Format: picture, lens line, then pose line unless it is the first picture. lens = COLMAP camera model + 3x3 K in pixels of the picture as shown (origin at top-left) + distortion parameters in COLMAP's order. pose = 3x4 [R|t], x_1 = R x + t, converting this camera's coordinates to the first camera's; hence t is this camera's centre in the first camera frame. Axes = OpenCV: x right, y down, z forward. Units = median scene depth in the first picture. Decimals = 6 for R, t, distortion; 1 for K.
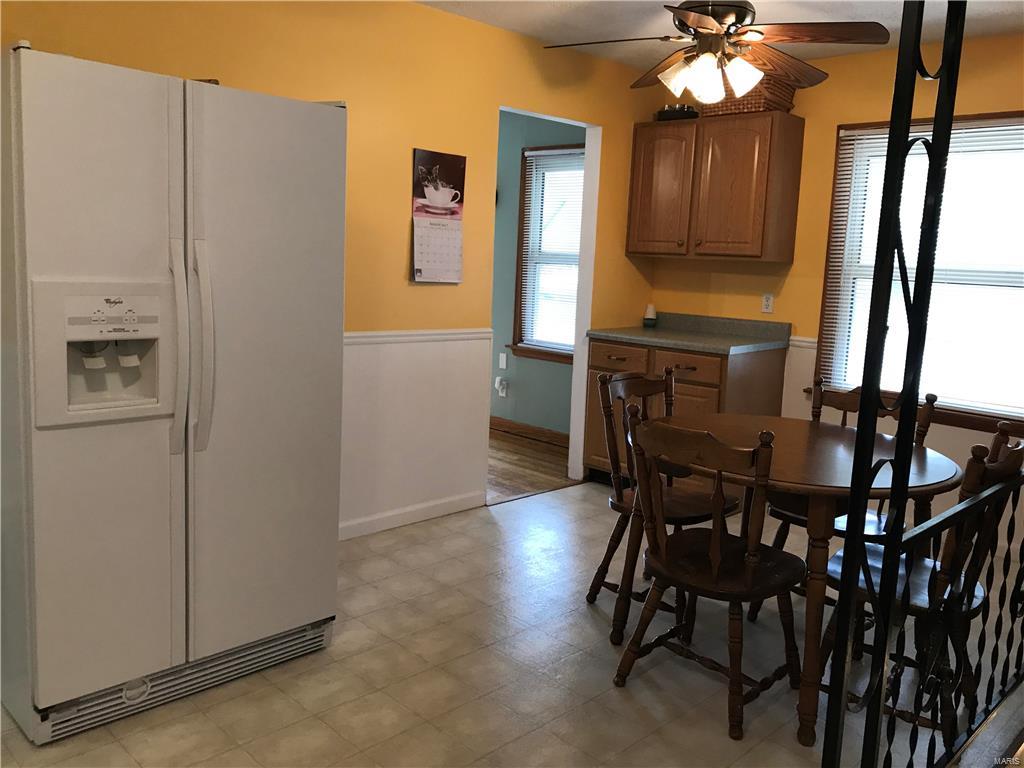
lens RADIAL K [[839.8, 0, 516.8], [0, 839.8, 370.7], [0, 0, 1]] dist [0.137524, -0.438140]
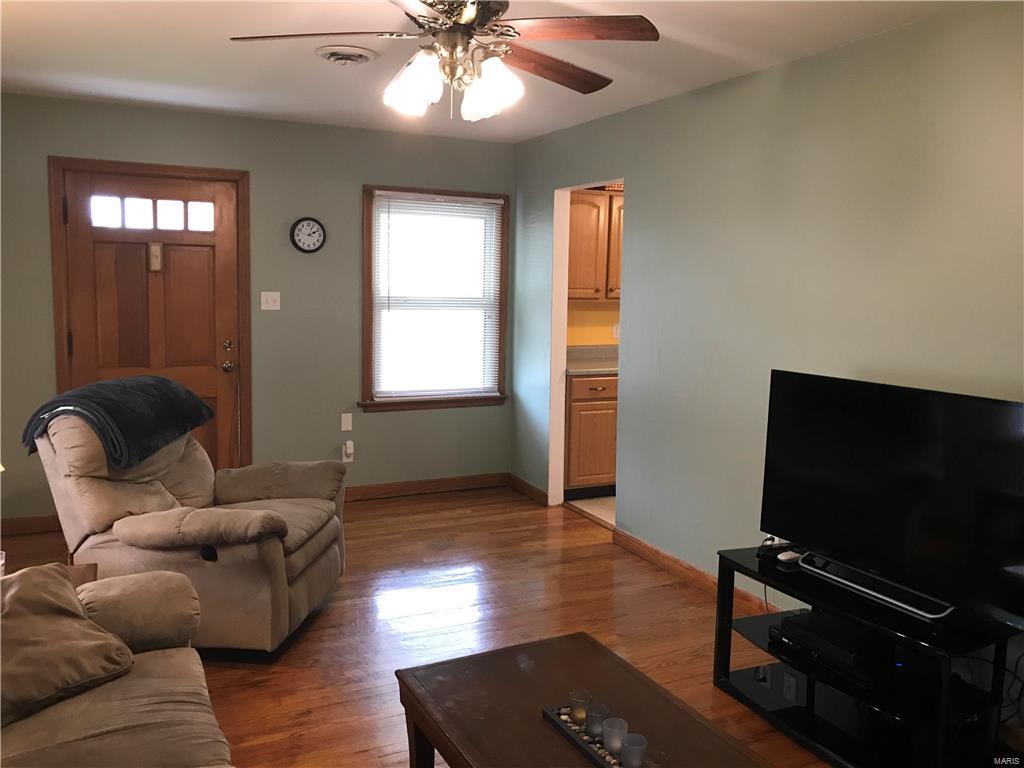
lens RADIAL K [[839.8, 0, 516.8], [0, 839.8, 370.7], [0, 0, 1]] dist [0.137524, -0.438140]
pose [[0.321712, -0.135976, 0.937023, -1.053202], [0.127800, 0.986814, 0.099324, -0.177118], [-0.938173, 0.087797, 0.334848, 0.732398]]
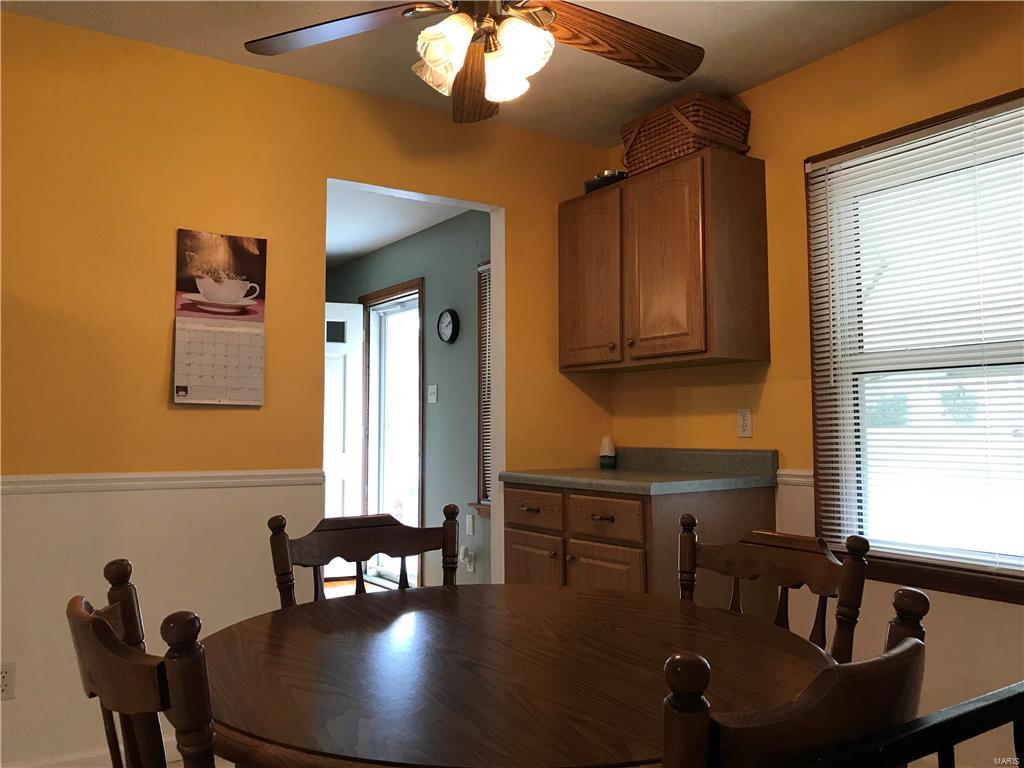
lens RADIAL K [[839.8, 0, 516.8], [0, 839.8, 370.7], [0, 0, 1]] dist [0.137524, -0.438140]
pose [[0.976599, -0.061984, -0.205940, 0.270148], [0.016888, 0.976713, -0.213885, 0.023312], [0.214402, 0.205402, 0.954904, 0.309440]]
